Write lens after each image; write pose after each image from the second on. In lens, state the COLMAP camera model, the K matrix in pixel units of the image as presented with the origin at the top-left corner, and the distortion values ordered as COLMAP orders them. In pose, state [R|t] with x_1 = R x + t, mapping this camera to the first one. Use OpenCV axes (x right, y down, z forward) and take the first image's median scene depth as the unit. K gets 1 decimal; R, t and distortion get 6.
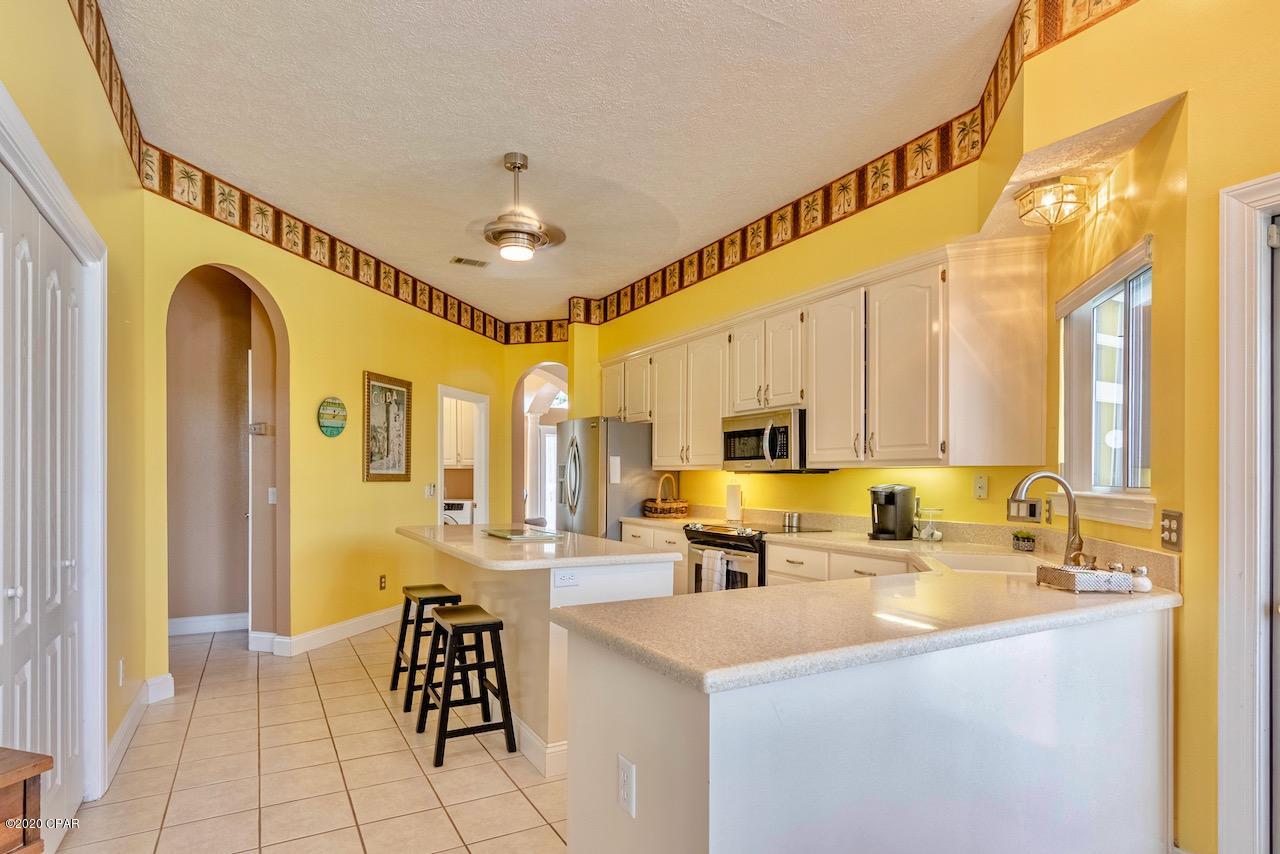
lens RADIAL K [[669.6, 0, 620.1], [0, 669.6, 474.5], [0, 0, 1]] dist [0.000680, -0.000859]
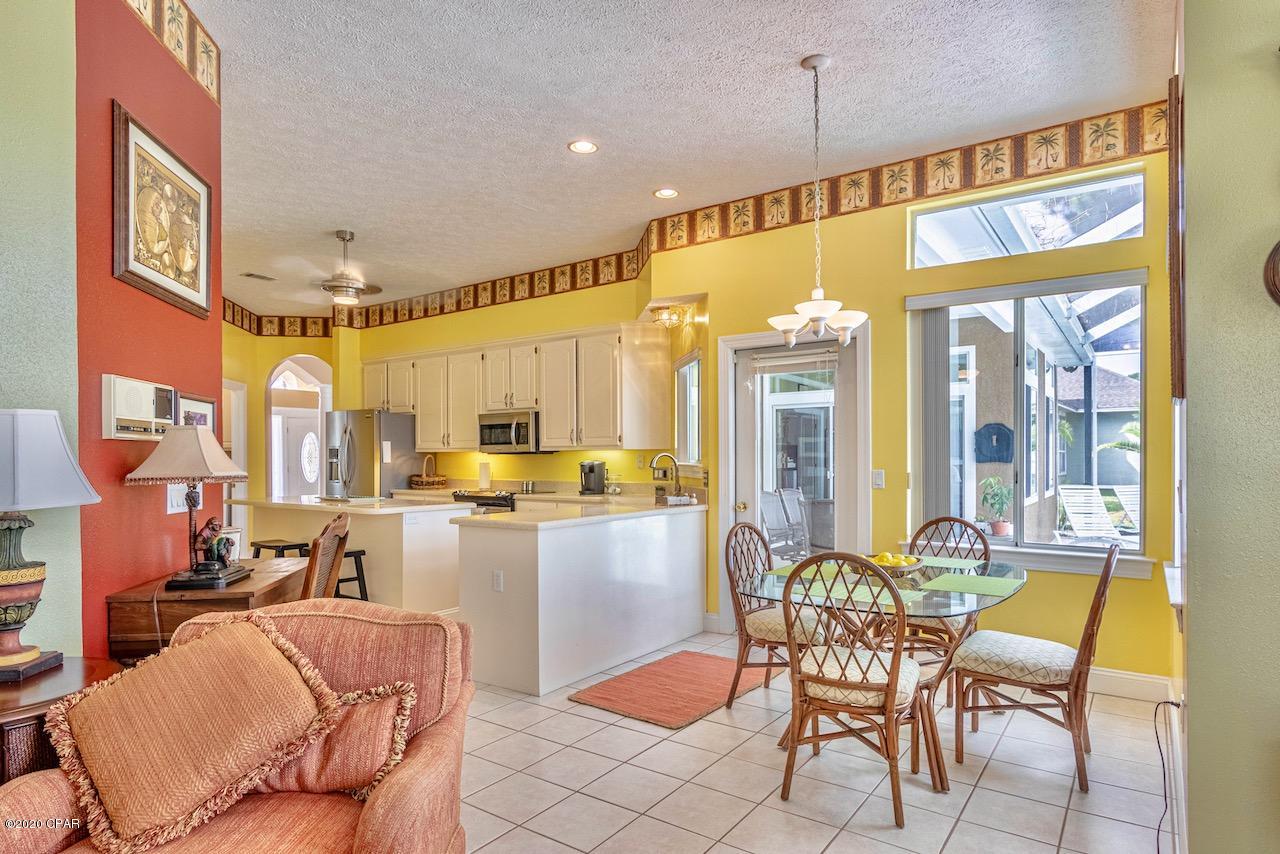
lens RADIAL K [[715.6, 0, 639.4], [0, 715.6, 452.2], [0, 0, 1]] dist [0.000470, 0.000063]
pose [[0.897715, -0.006567, 0.440528, -0.245930], [0.007125, 0.999975, 0.000388, -0.004979], [-0.440519, 0.002790, 0.897739, -0.583613]]
